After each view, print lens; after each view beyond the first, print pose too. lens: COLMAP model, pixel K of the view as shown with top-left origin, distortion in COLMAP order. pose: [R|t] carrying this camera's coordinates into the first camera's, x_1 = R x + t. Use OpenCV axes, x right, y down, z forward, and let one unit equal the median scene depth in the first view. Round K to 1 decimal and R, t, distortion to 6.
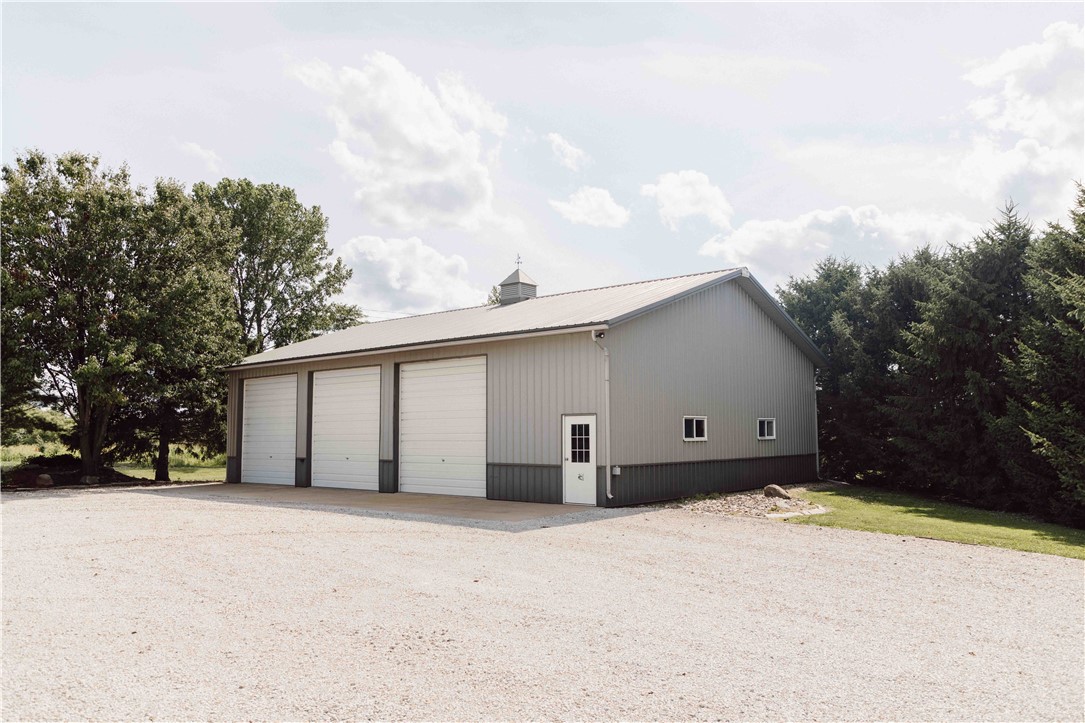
lens RADIAL K [[752.3, 0, 536.4], [0, 752.3, 361.2], [0, 0, 1]] dist [-0.002652, 0.001886]
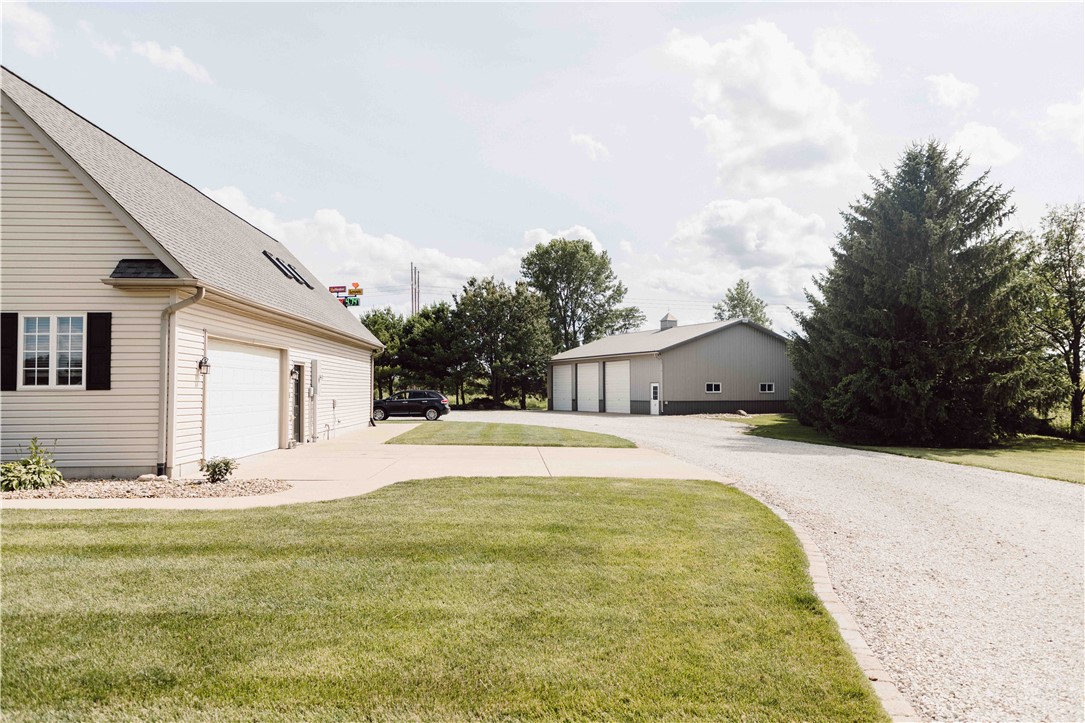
lens RADIAL K [[752.3, 0, 536.4], [0, 752.3, 361.2], [0, 0, 1]] dist [-0.002652, 0.001886]
pose [[0.900379, -0.010747, -0.434974, 0.586524], [0.034592, 0.998299, 0.046940, -0.102866], [0.433729, -0.057311, 0.899219, -1.129662]]
